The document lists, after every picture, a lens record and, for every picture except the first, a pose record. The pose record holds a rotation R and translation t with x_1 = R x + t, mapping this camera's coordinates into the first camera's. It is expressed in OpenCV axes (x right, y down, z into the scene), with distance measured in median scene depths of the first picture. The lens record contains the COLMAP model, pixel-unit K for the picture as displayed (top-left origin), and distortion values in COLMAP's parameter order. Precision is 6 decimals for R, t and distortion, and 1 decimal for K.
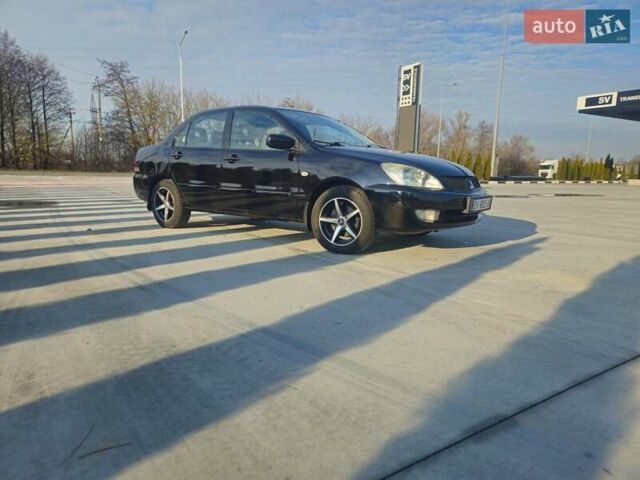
lens RADIAL K [[402.0, 0, 319.8], [0, 402.0, 245.8], [0, 0, 1]] dist [0.049088, -0.030469]
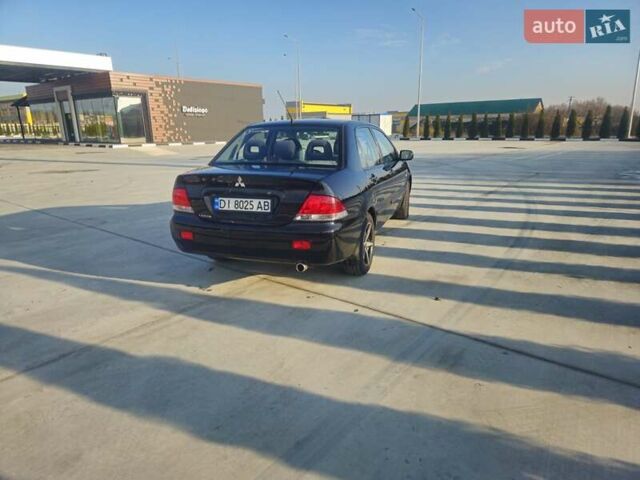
lens RADIAL K [[405.1, 0, 320.0], [0, 405.1, 240.0], [0, 0, 1]] dist [0.043324, -0.028831]
pose [[-0.281388, -0.267185, 0.921647, -1.392134], [0.187337, 0.926679, 0.325839, -0.500845], [-0.941130, 0.264346, -0.210702, 1.644082]]
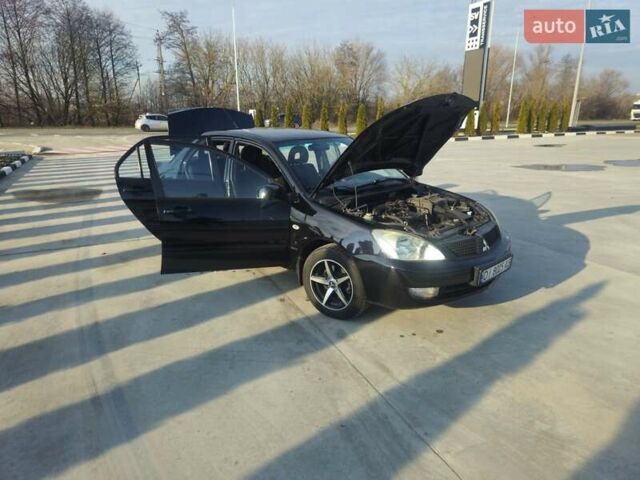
lens RADIAL K [[405.1, 0, 320.0], [0, 405.1, 240.0], [0, 0, 1]] dist [0.043324, -0.028831]
pose [[0.990225, 0.018053, -0.138305, 0.140403], [-0.003534, 0.994517, 0.104518, -0.237923], [0.139434, -0.103007, 0.984859, 0.102828]]
